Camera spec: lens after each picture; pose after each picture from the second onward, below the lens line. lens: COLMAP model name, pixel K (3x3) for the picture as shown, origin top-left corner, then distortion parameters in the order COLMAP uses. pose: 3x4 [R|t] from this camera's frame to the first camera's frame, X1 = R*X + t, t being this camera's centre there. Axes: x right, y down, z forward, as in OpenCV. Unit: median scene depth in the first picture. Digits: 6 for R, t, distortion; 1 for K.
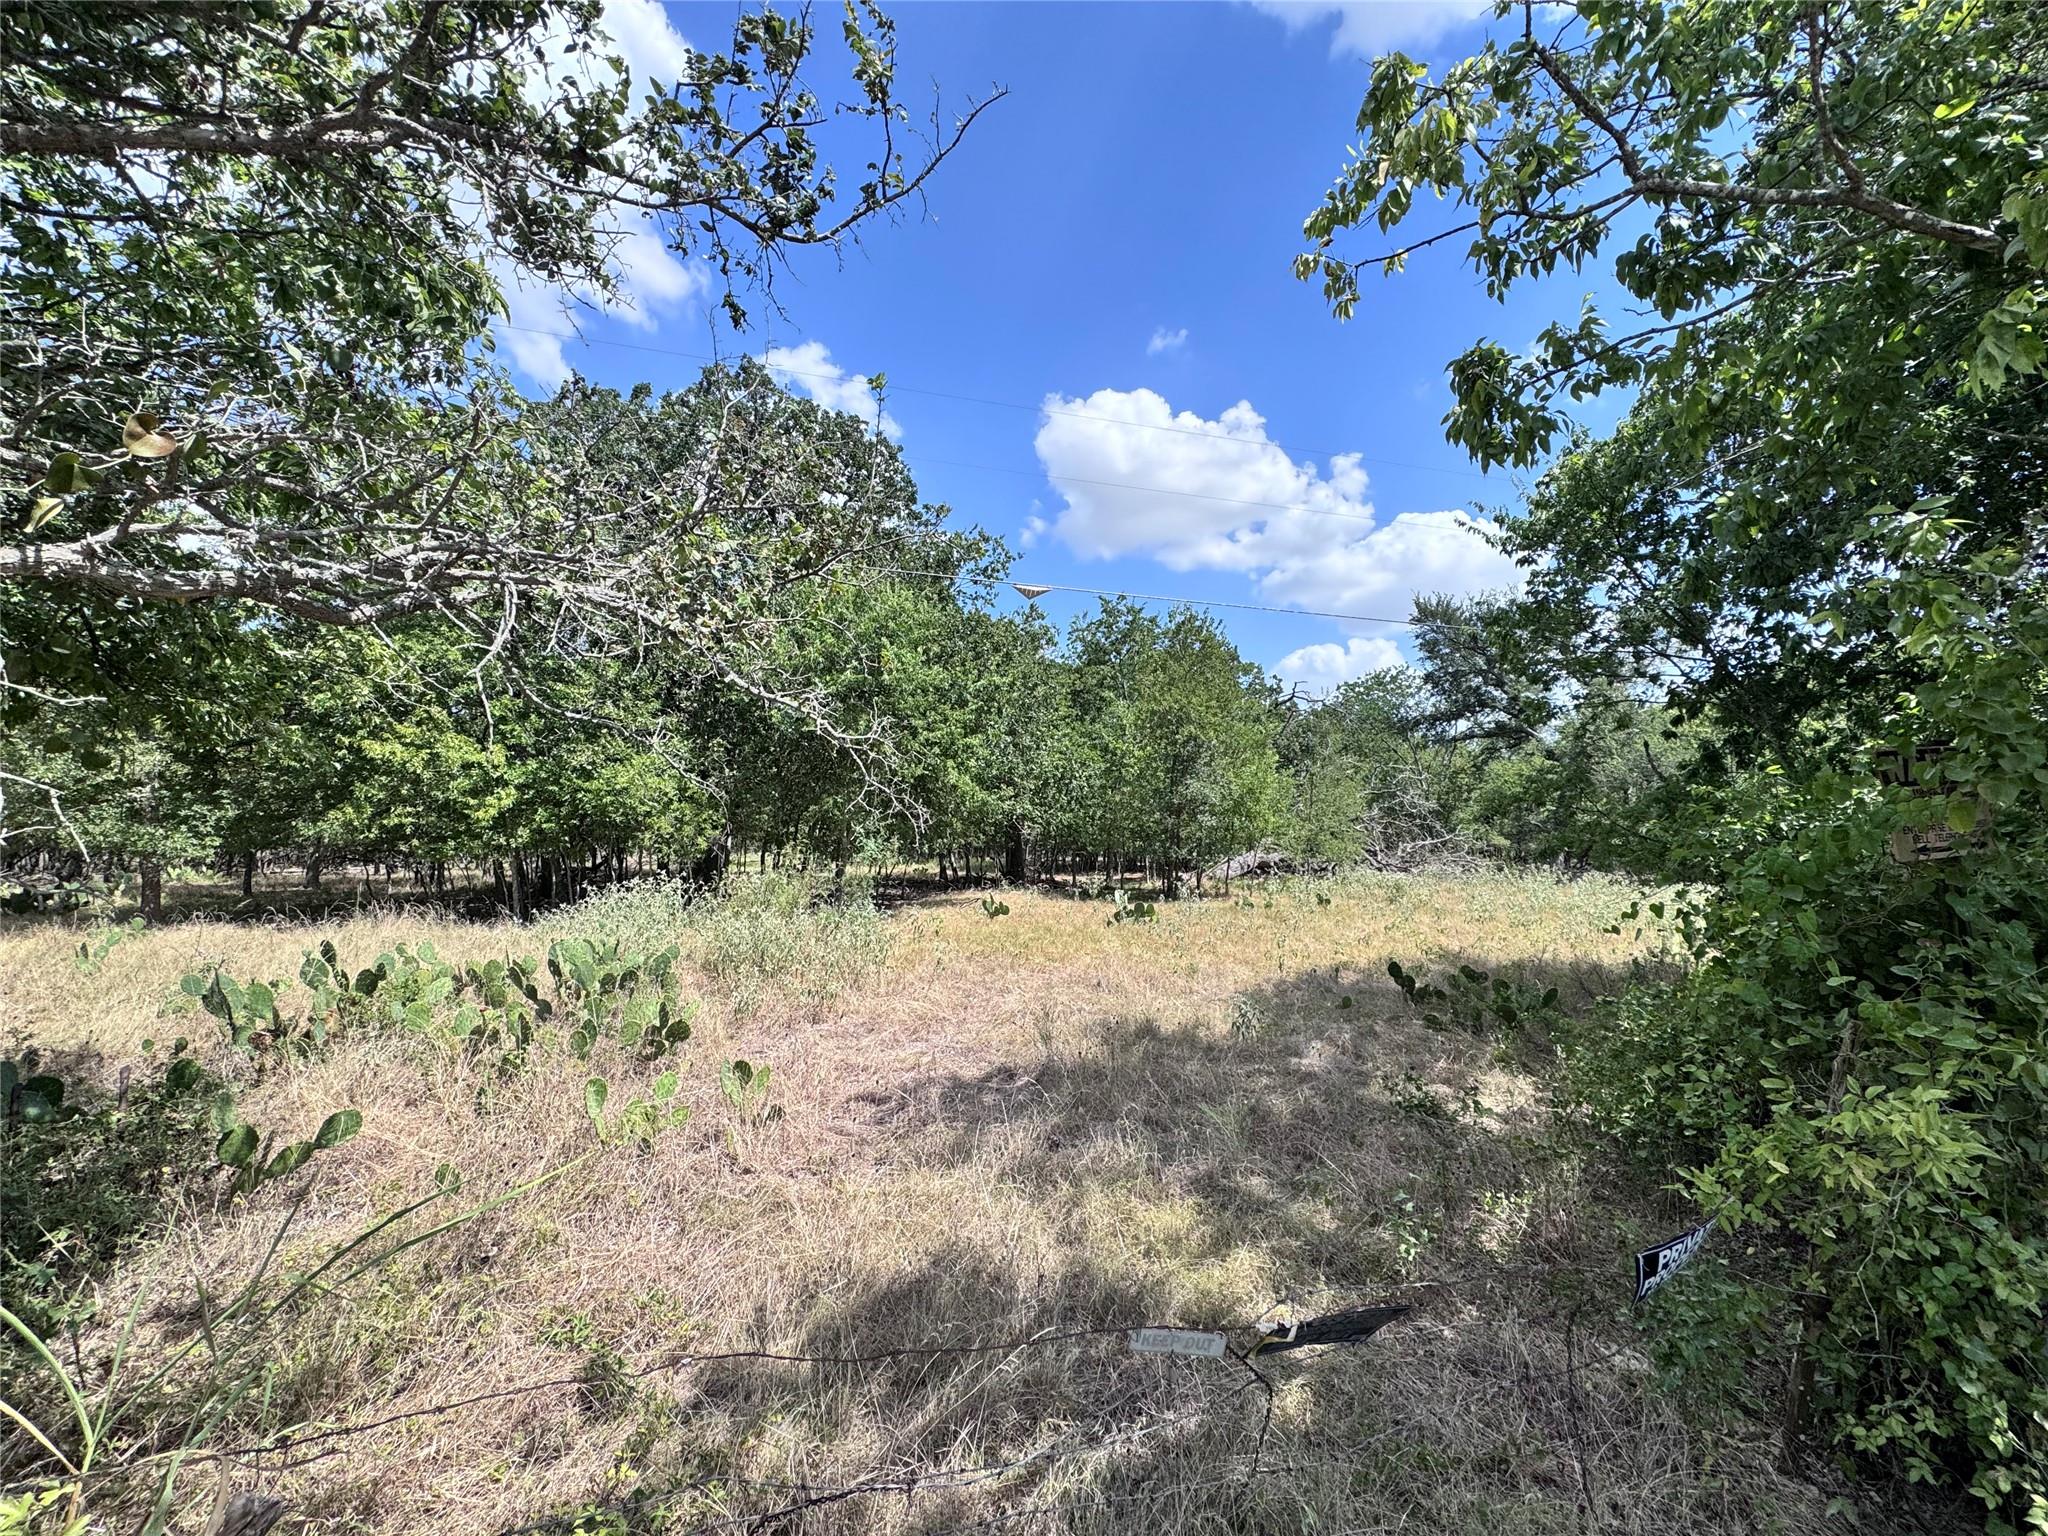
lens RADIAL K [[809.9, 0, 1024.6], [0, 809.9, 764.9], [0, 0, 1]] dist [-0.003782, 0.000484]
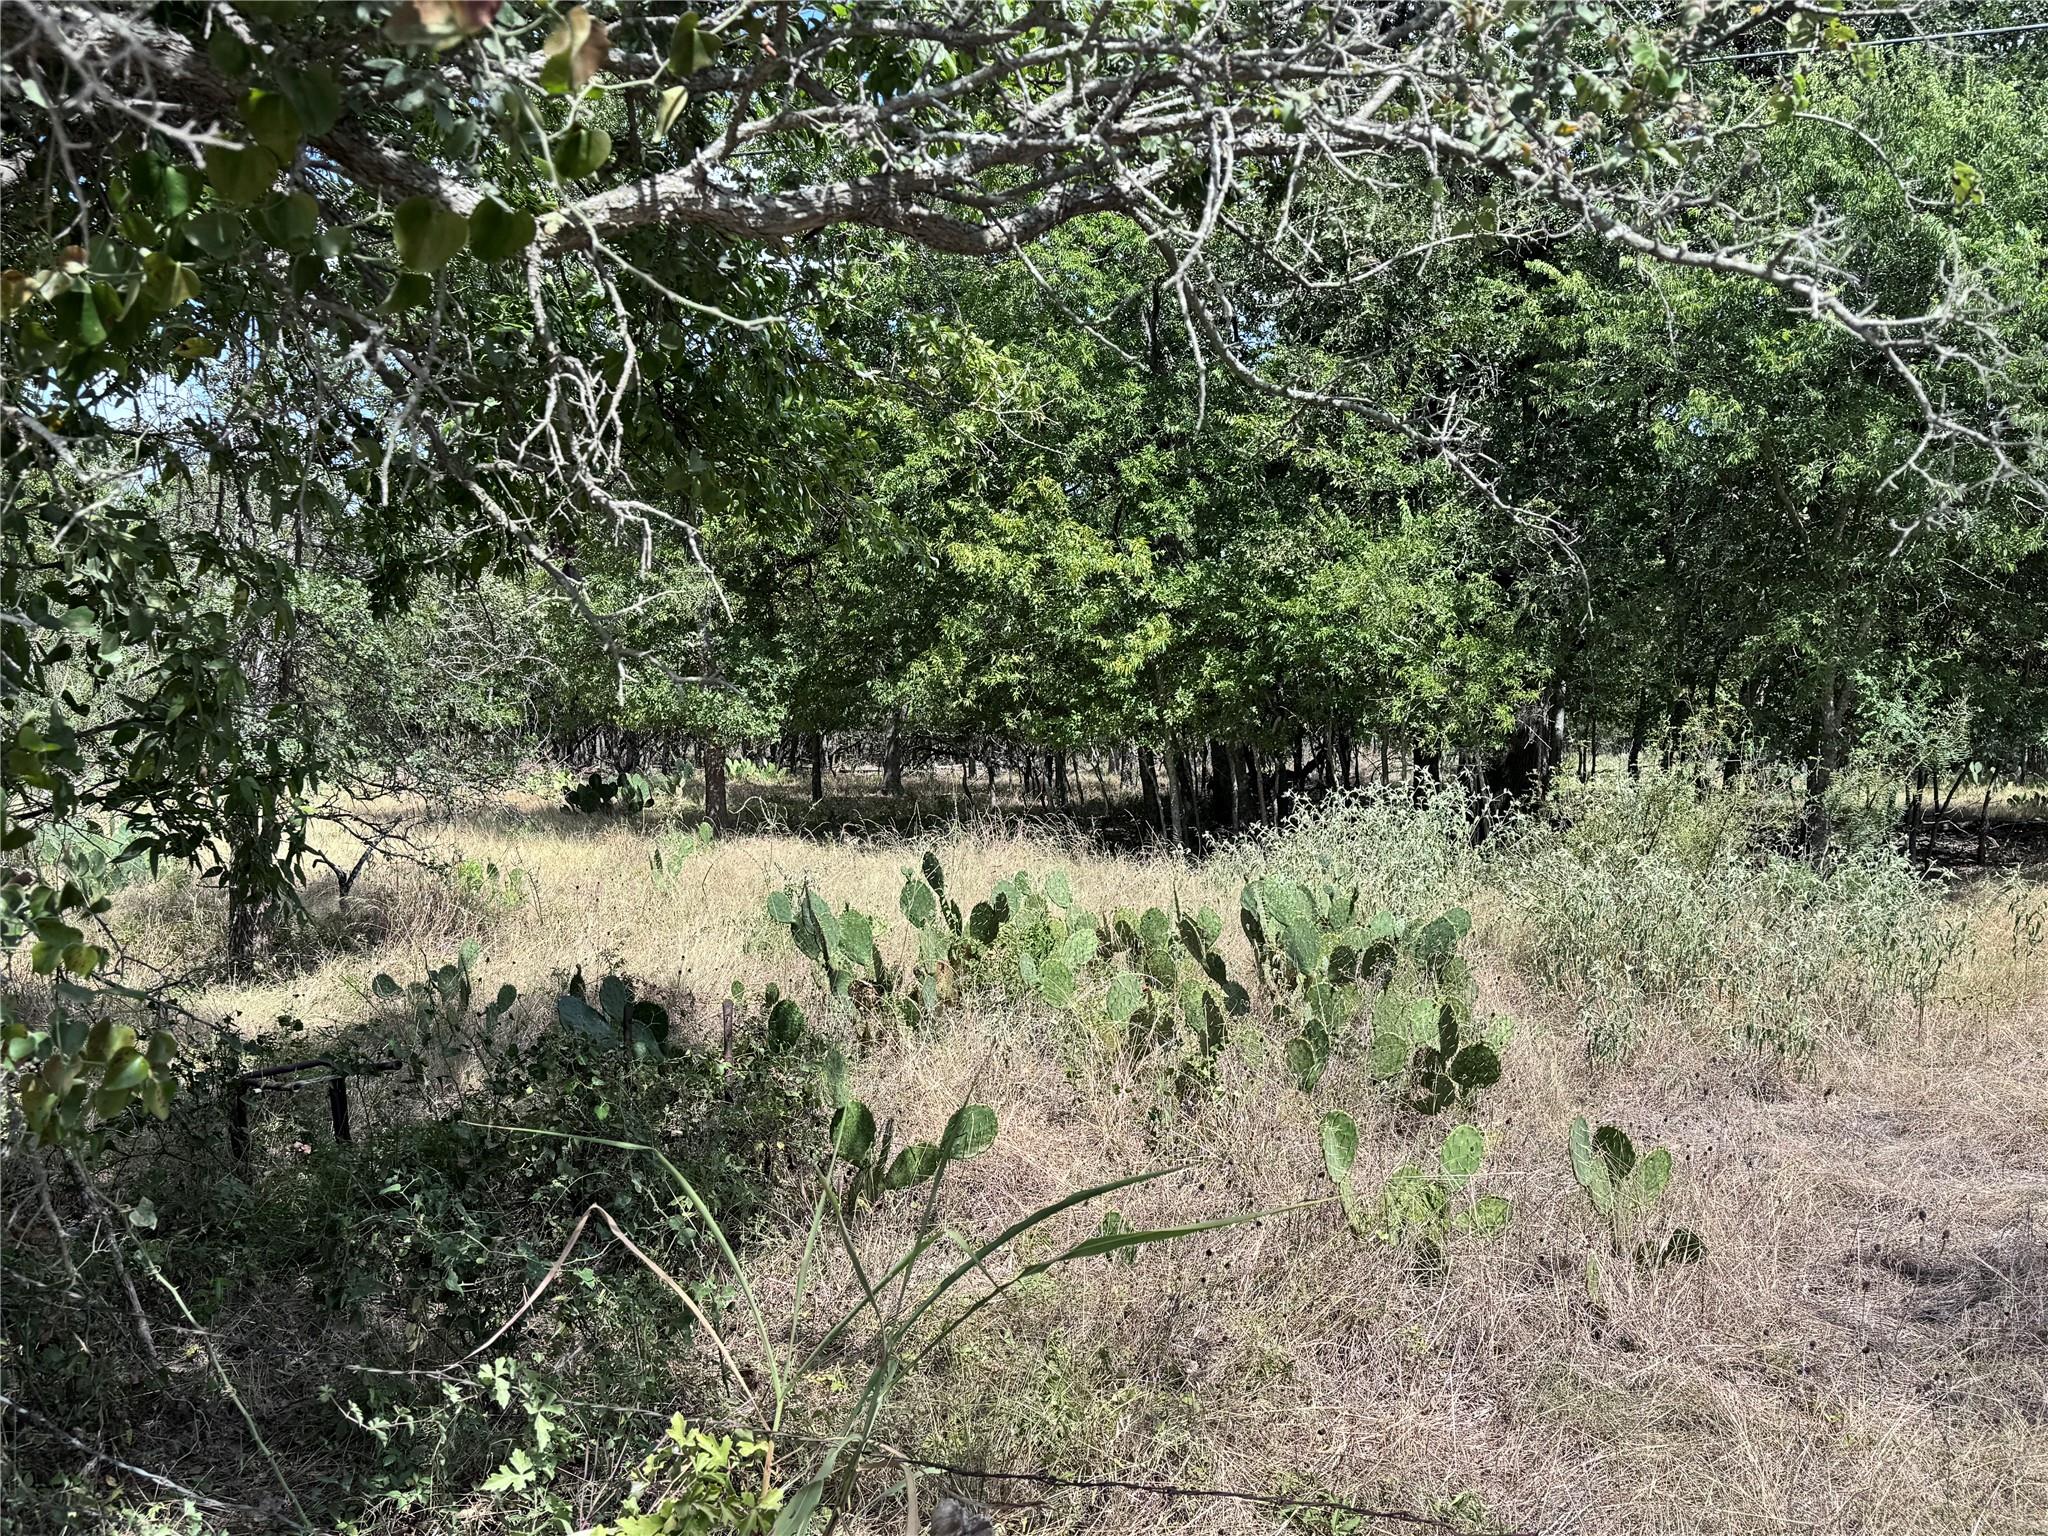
lens RADIAL K [[1740.6, 0, 1015.6], [0, 1740.6, 772.7], [0, 0, 1]] dist [0.145973, -0.239666]
pose [[0.799183, 0.022628, -0.600662, -0.000695], [0.047010, 0.993878, 0.099987, 0.010435], [0.599247, -0.108145, 0.793226, -0.010503]]
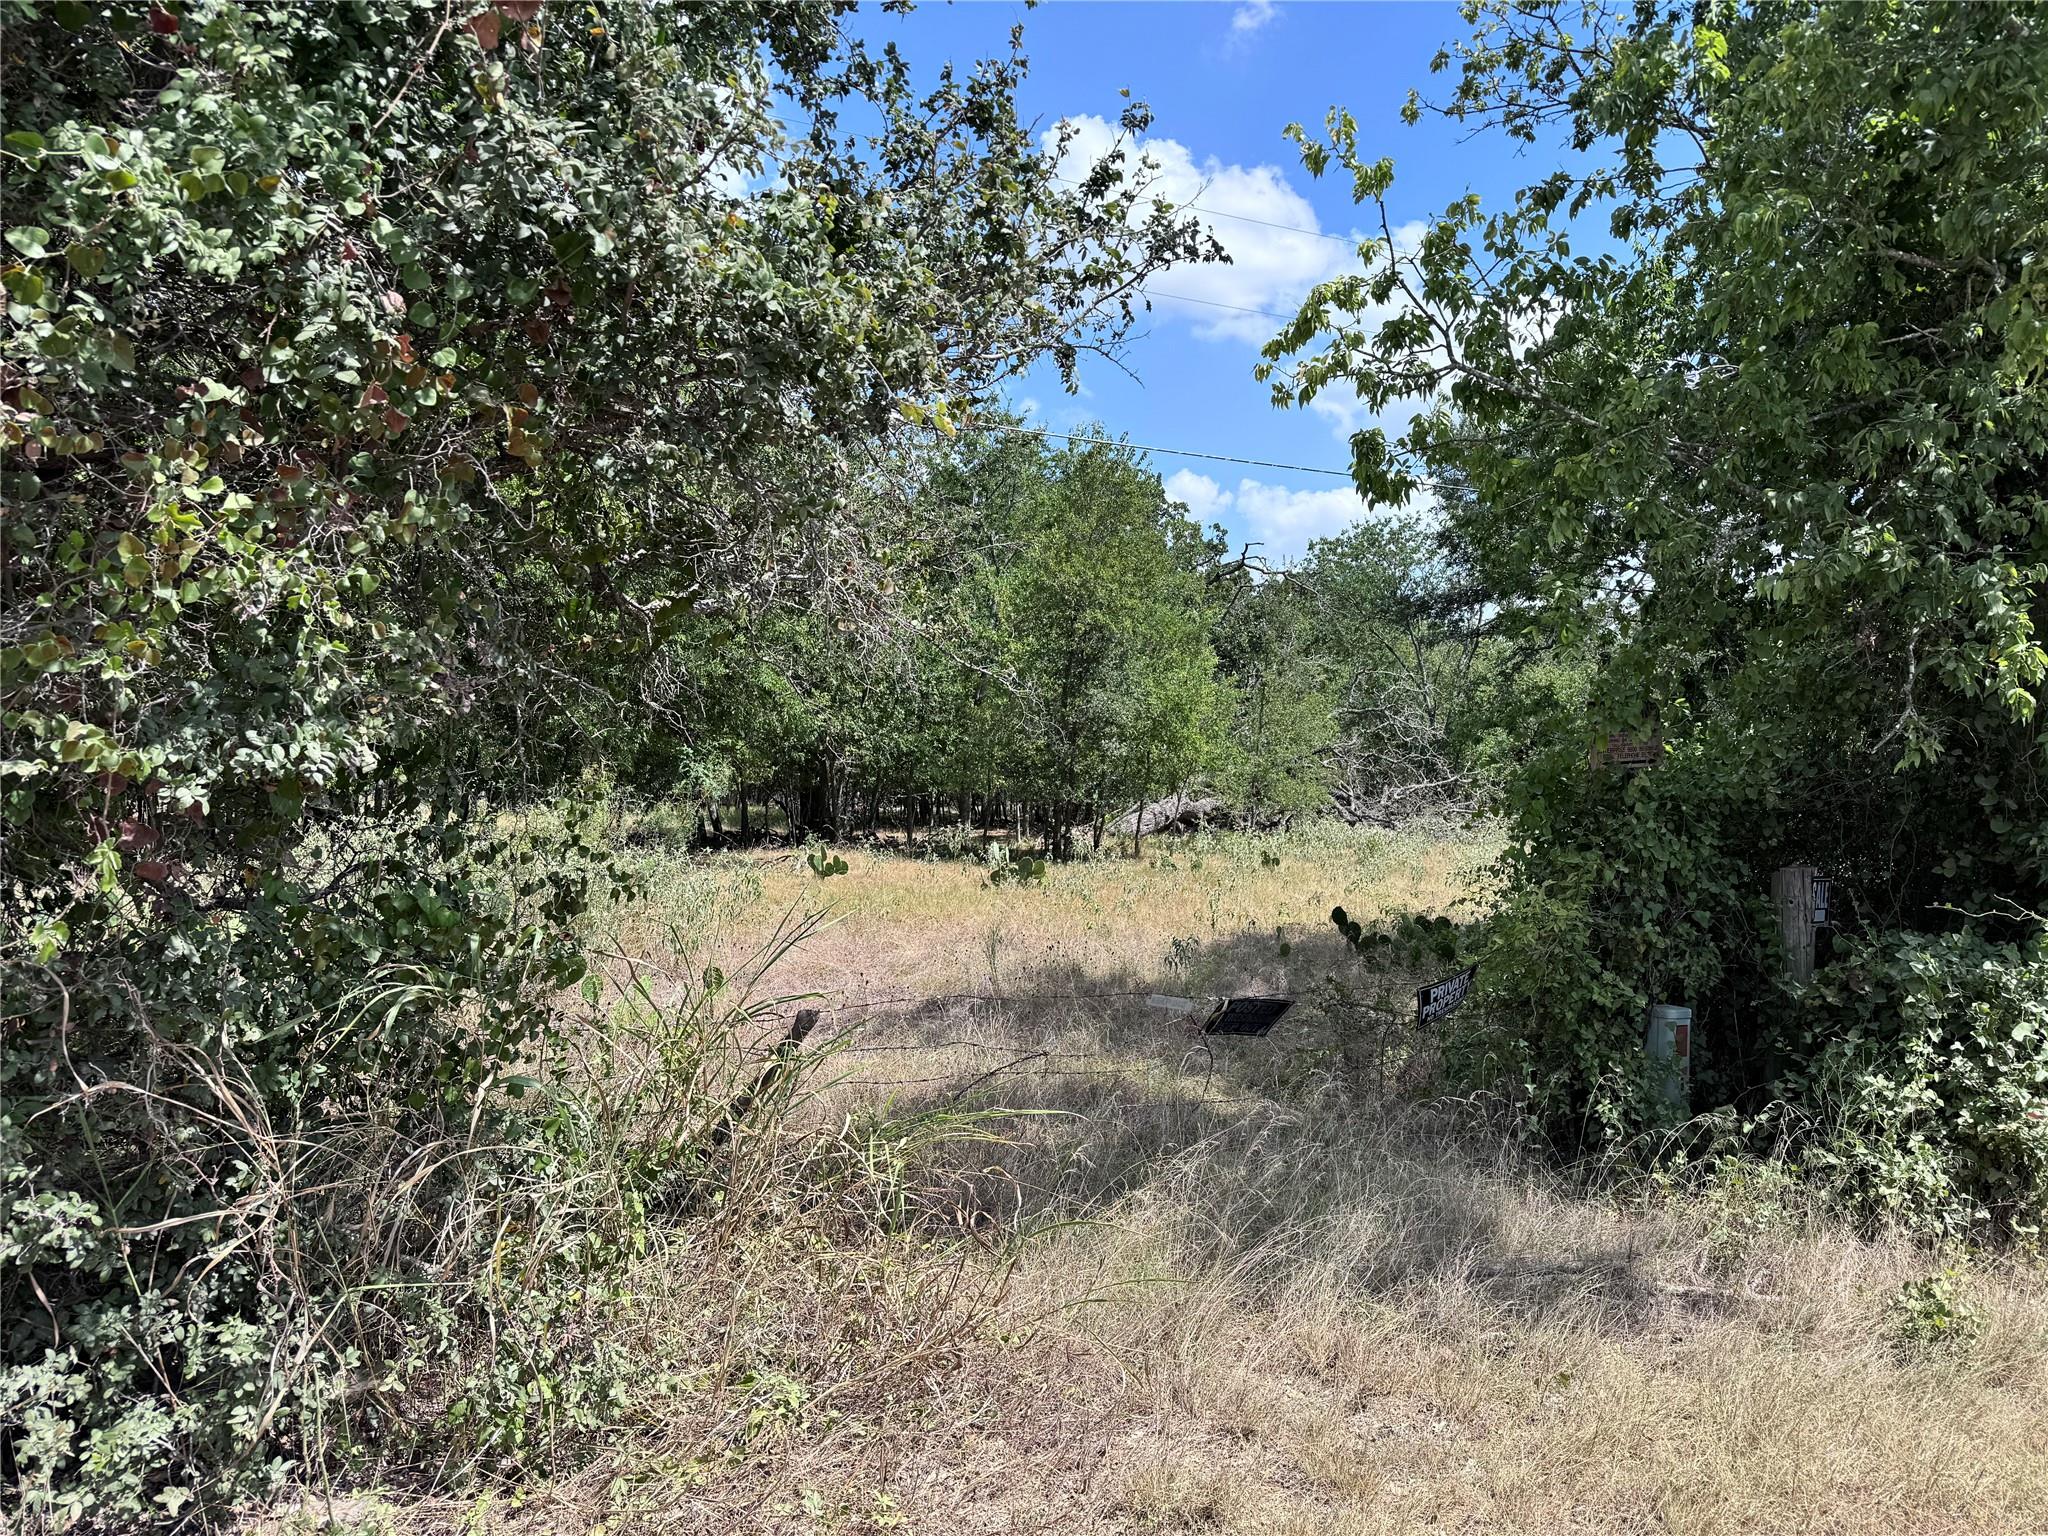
lens RADIAL K [[1418.7, 0, 1011.6], [0, 1418.7, 777.4], [0, 0, 1]] dist [0.087663, -0.112789]
pose [[0.986344, 0.012936, 0.164187, -0.089250], [-0.027455, 0.995876, 0.086469, -0.013542], [-0.162391, -0.089796, 0.982632, -0.265930]]
